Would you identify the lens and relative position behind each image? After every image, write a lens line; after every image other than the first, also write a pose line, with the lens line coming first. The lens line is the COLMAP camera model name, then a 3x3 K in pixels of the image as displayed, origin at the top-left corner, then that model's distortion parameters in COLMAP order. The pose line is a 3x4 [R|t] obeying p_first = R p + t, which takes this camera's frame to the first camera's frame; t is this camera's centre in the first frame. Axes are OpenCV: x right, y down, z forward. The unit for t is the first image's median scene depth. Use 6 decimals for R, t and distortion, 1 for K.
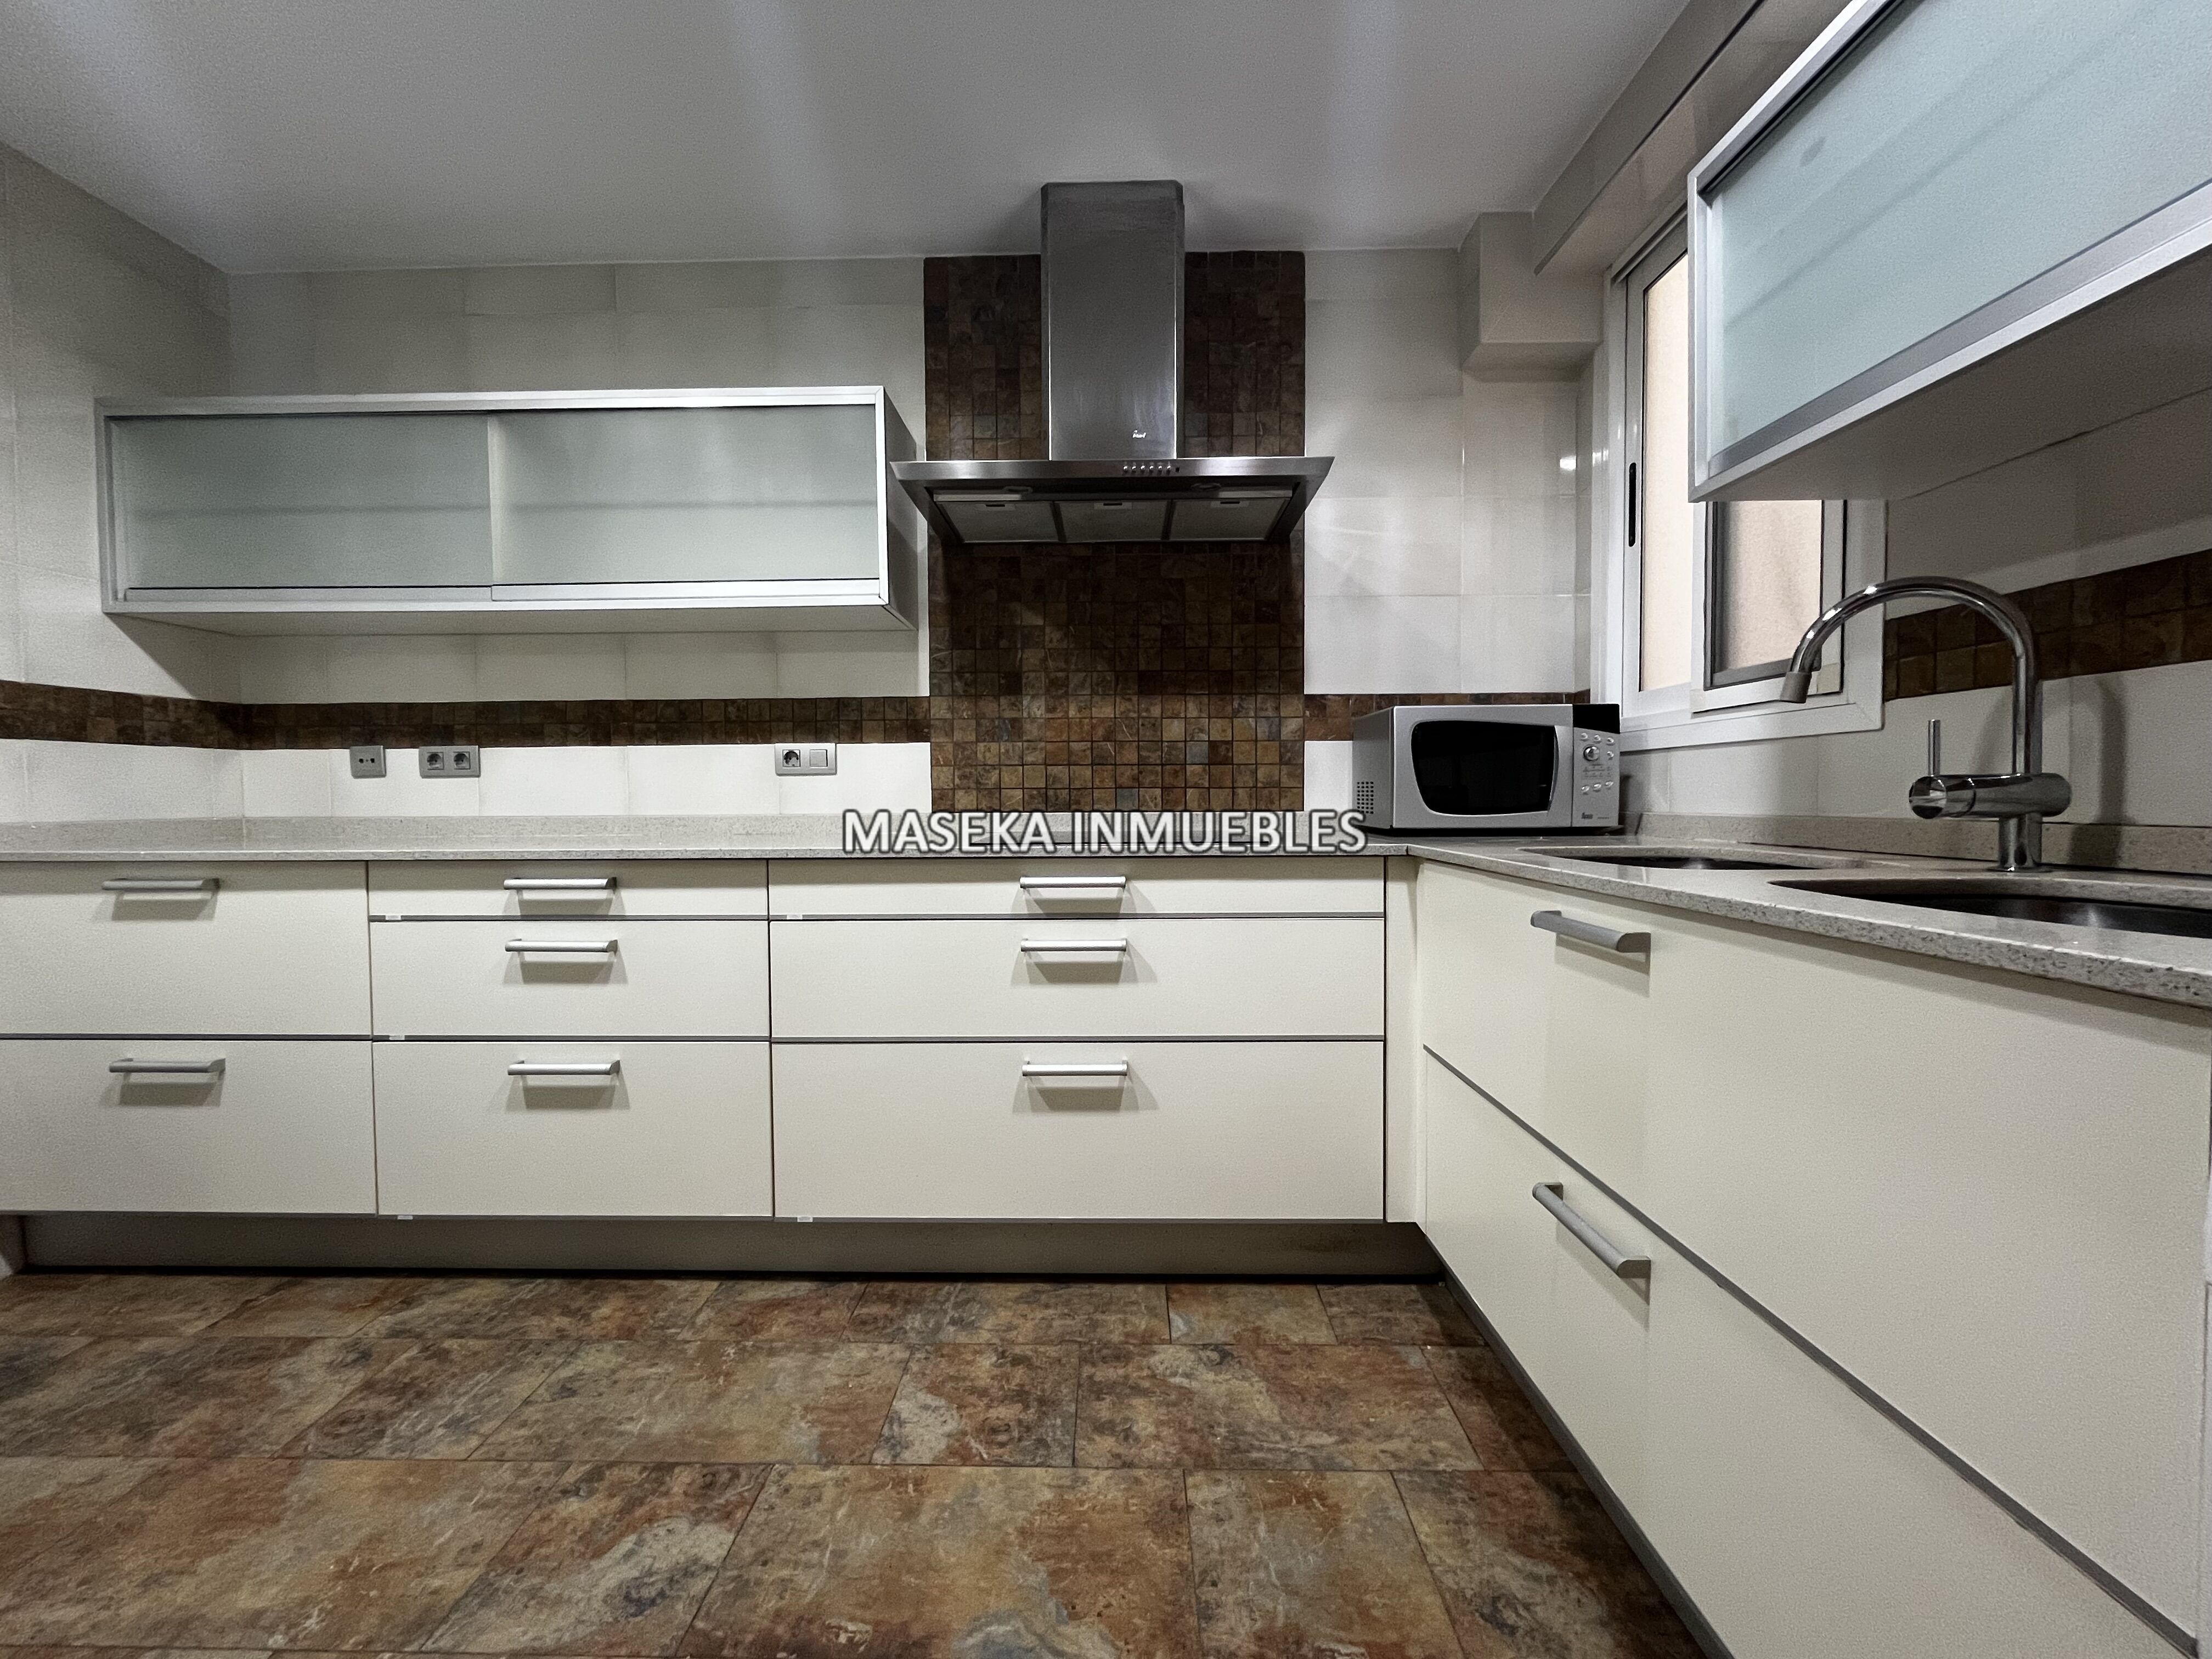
lens RADIAL K [[899.2, 0, 1102.0], [0, 899.2, 819.2], [0, 0, 1]] dist [-0.004194, 0.000270]
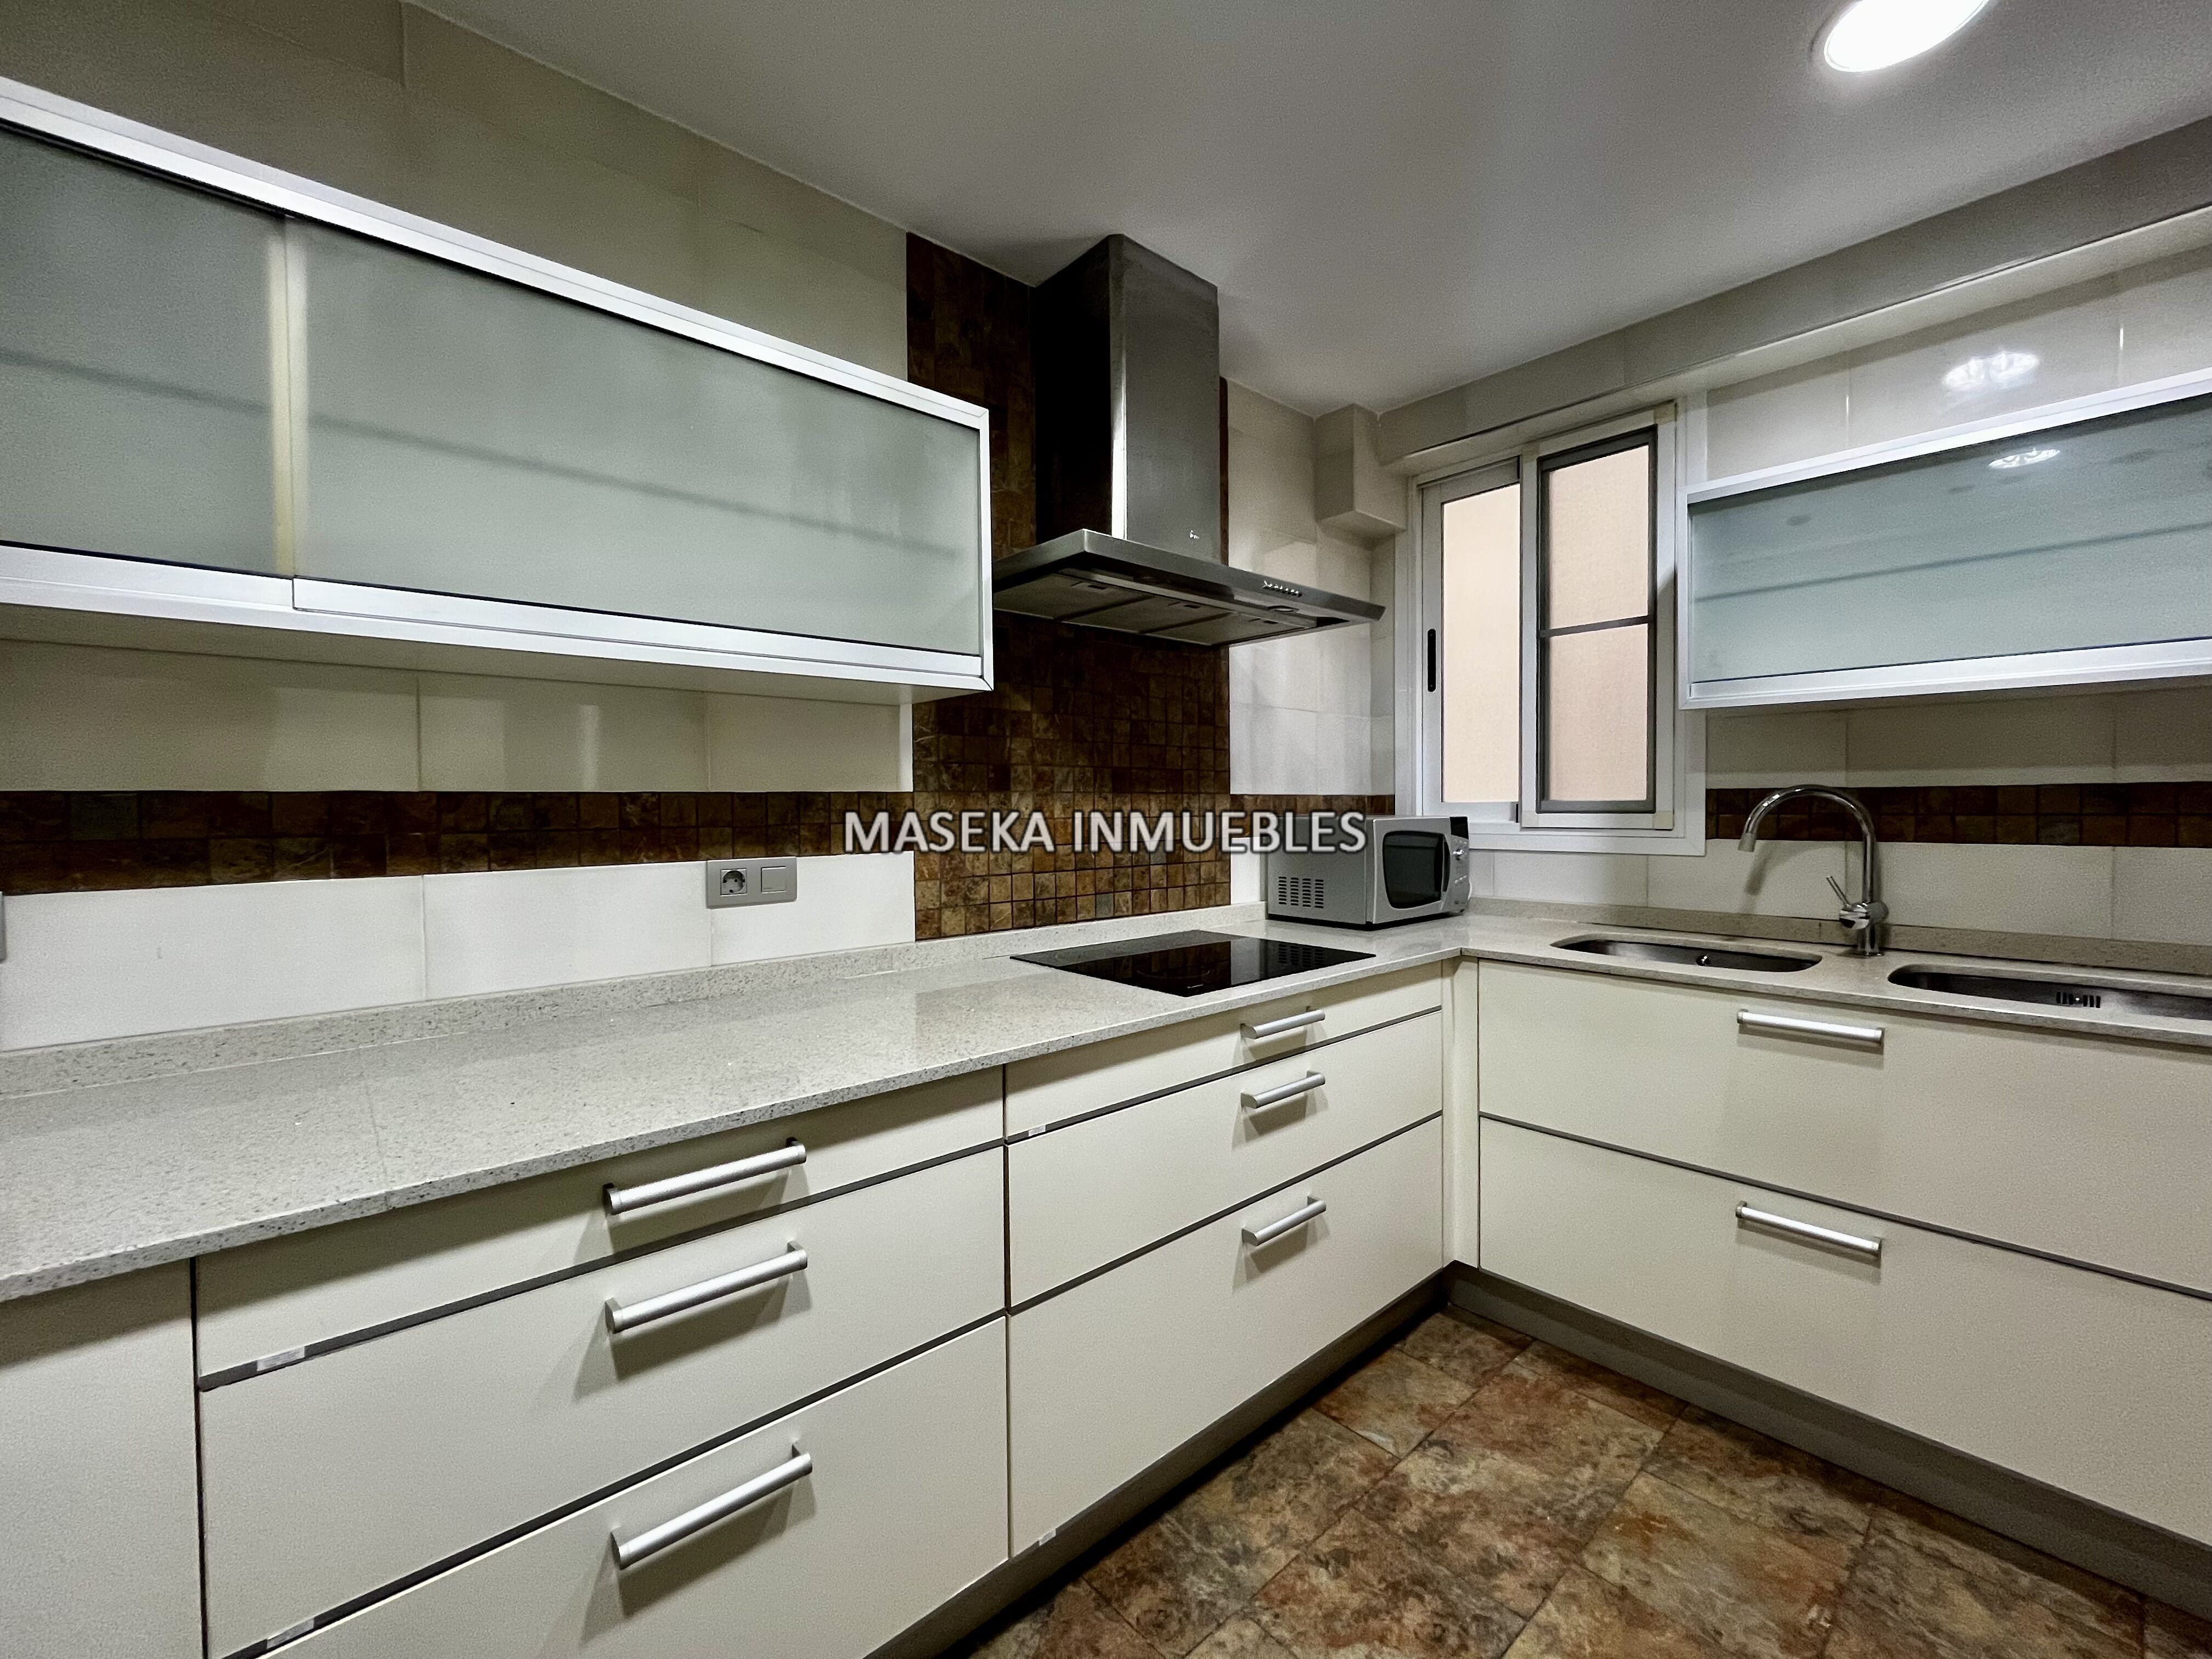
lens RADIAL K [[899.2, 0, 1106.5], [0, 899.2, 819.8], [0, 0, 1]] dist [-0.004194, 0.000270]
pose [[0.739819, -0.010282, 0.672727, -0.691705], [0.019967, 0.999778, -0.006677, -0.121446], [-0.672509, 0.018372, 0.739860, 0.363984]]
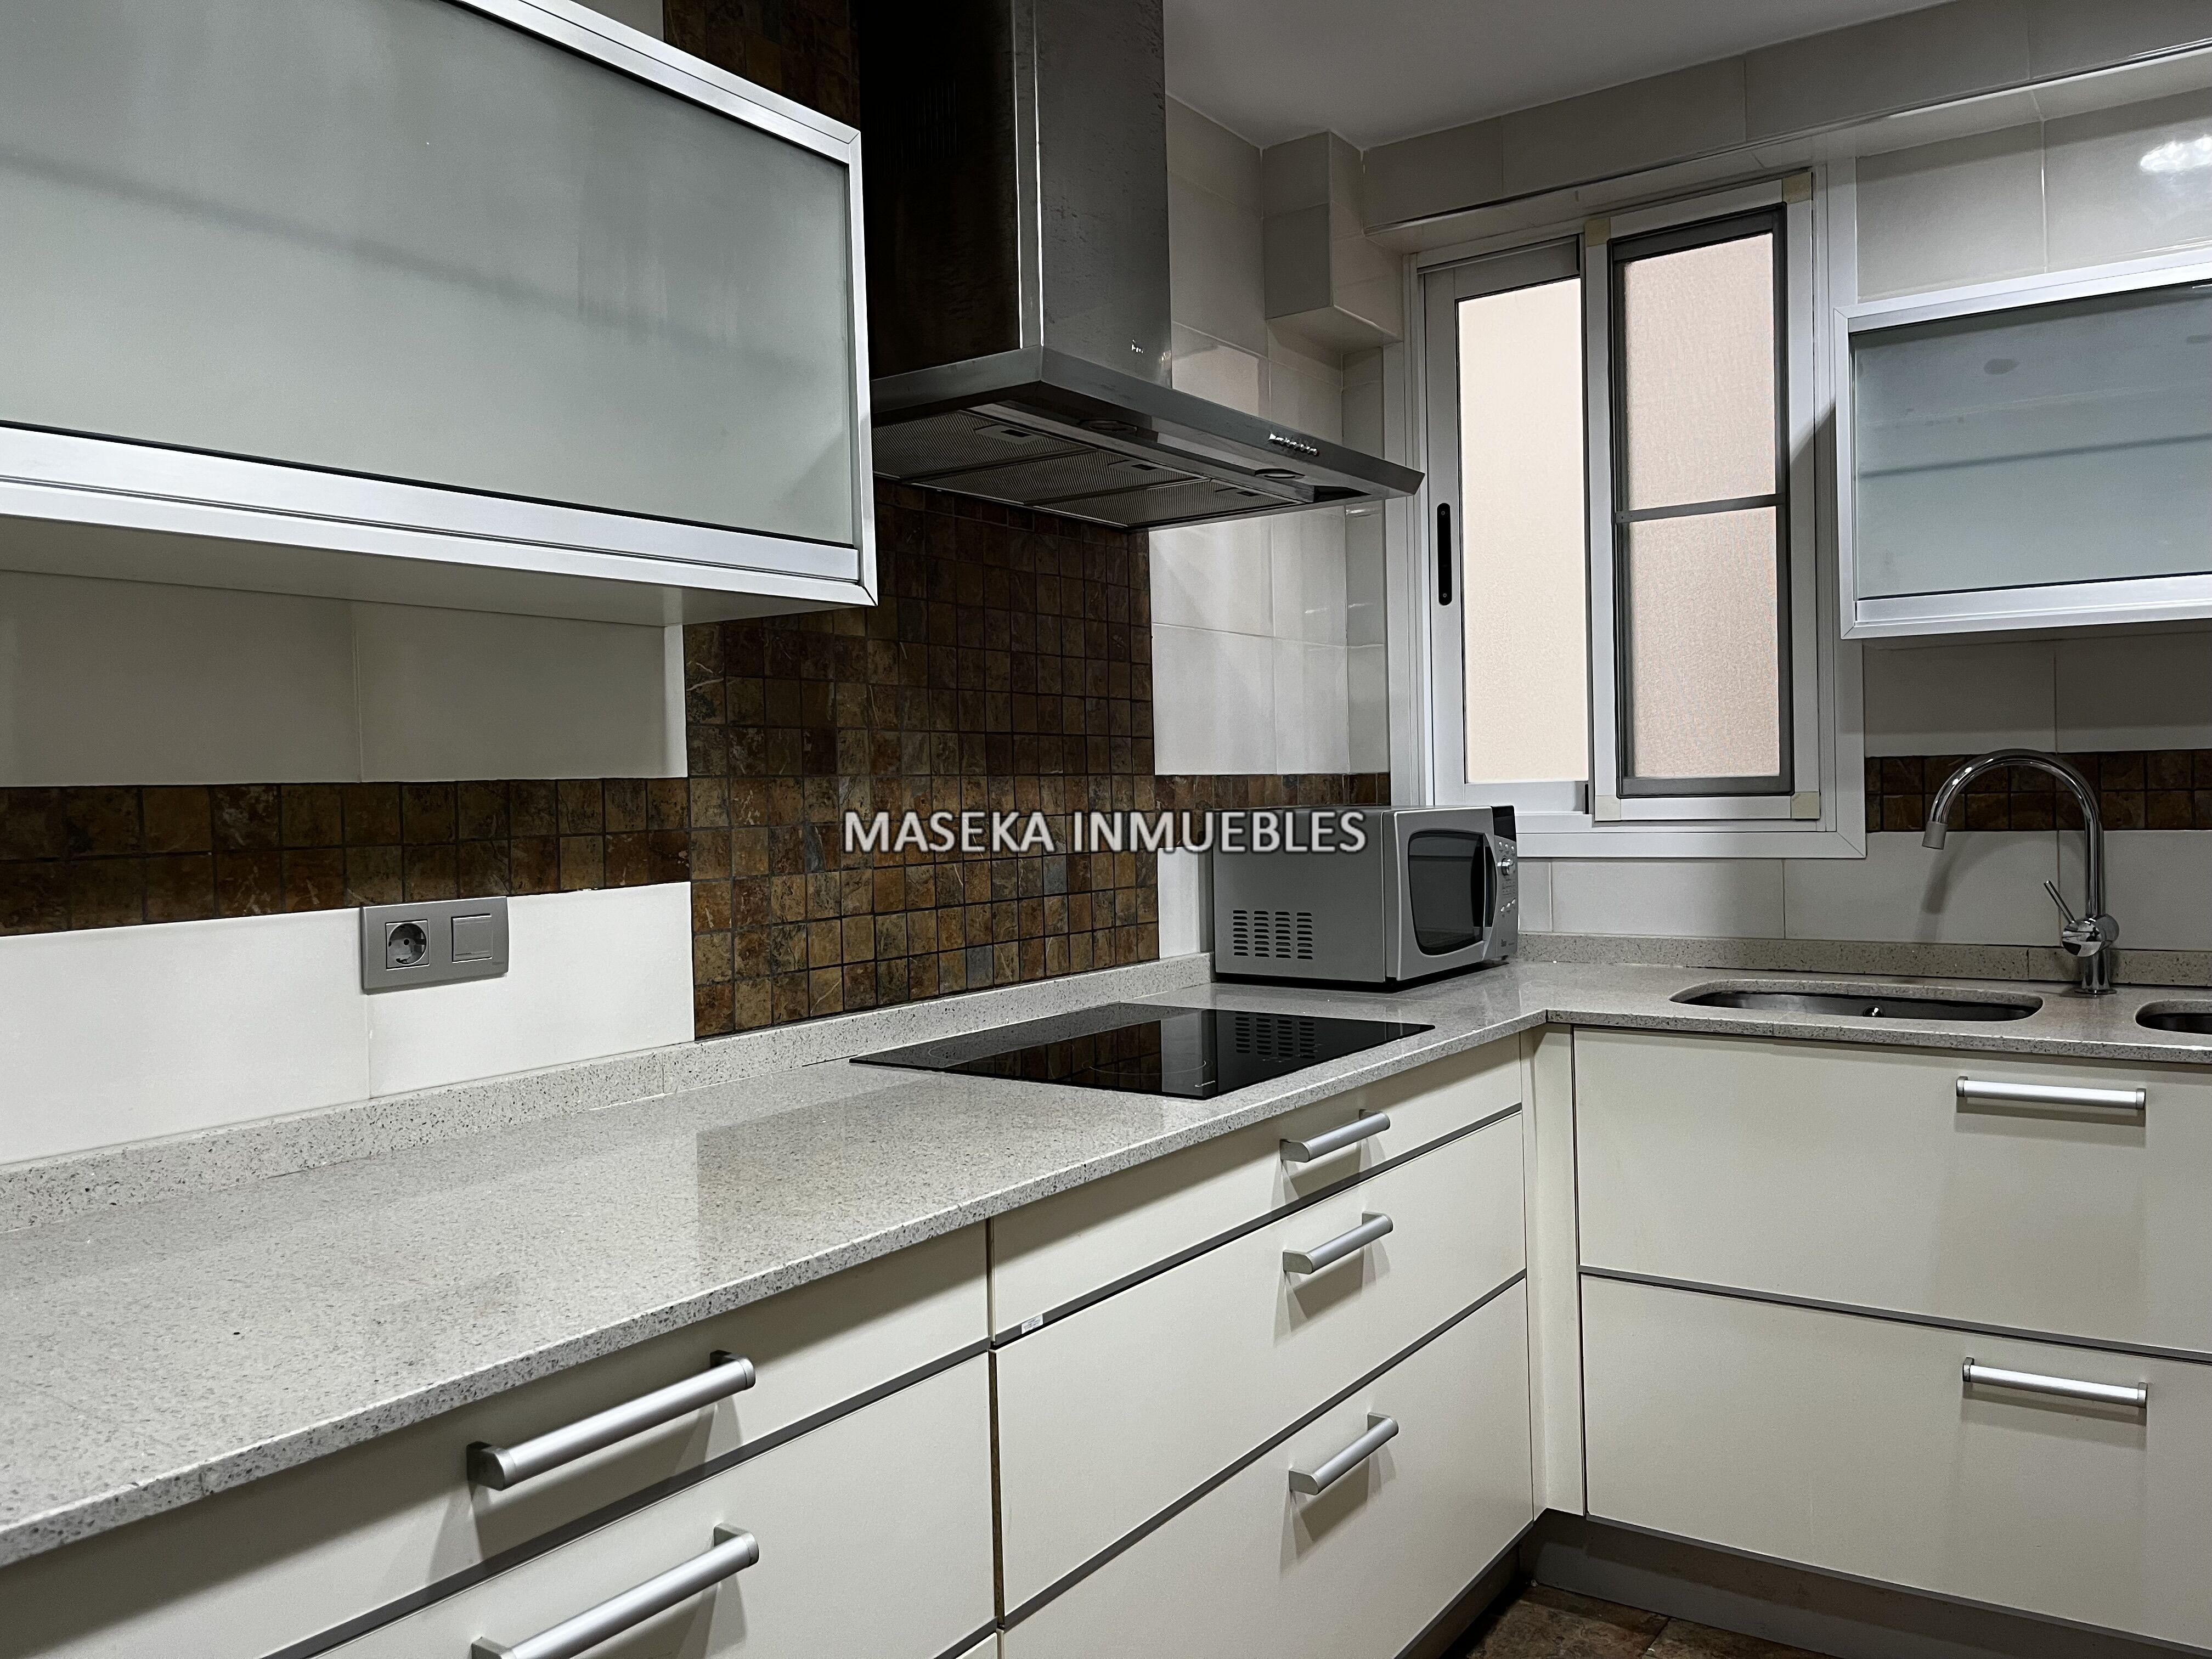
lens RADIAL K [[1654.5, 0, 1111.3], [0, 1654.5, 808.7], [0, 0, 1]] dist [0.058164, -0.080791]
pose [[0.563378, -0.015557, 0.826053, -0.879807], [0.041551, 0.999091, -0.009523, -0.122610], [-0.825154, 0.039689, 0.563512, 0.426158]]
